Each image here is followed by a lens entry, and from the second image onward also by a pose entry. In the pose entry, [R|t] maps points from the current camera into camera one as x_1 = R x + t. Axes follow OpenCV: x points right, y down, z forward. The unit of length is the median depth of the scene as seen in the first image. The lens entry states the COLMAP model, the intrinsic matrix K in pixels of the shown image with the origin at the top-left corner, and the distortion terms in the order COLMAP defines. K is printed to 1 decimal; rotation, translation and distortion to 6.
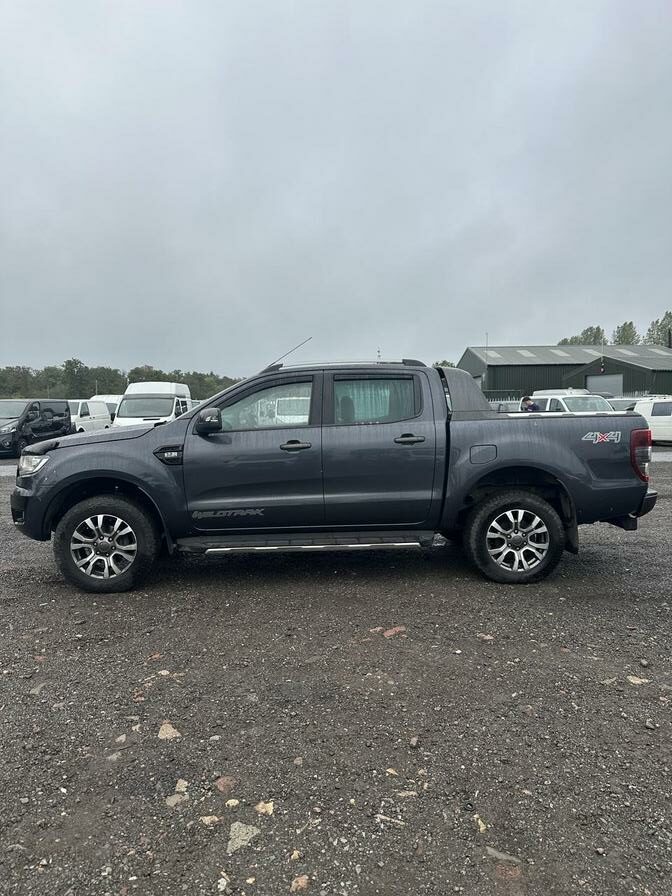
lens RADIAL K [[625.8, 0, 332.6], [0, 625.8, 456.8], [0, 0, 1]] dist [0.045627, -0.086588]
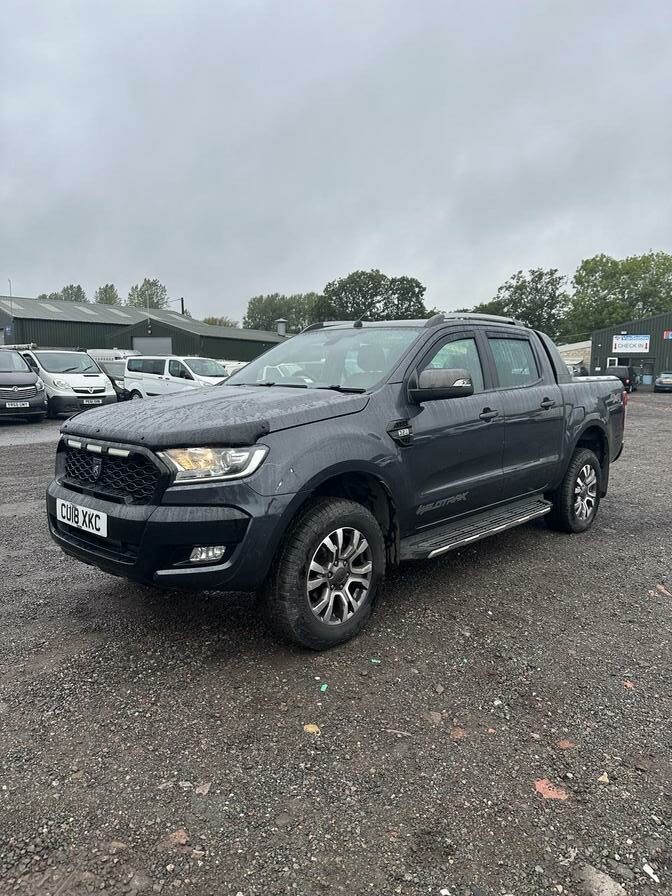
lens RADIAL K [[625.8, 0, 332.6], [0, 625.8, 456.8], [0, 0, 1]] dist [0.045627, -0.086588]
pose [[0.706705, -0.077633, 0.703236, -0.817049], [0.033288, 0.996509, 0.076556, -0.033254], [-0.706725, -0.030693, 0.706823, 0.534721]]
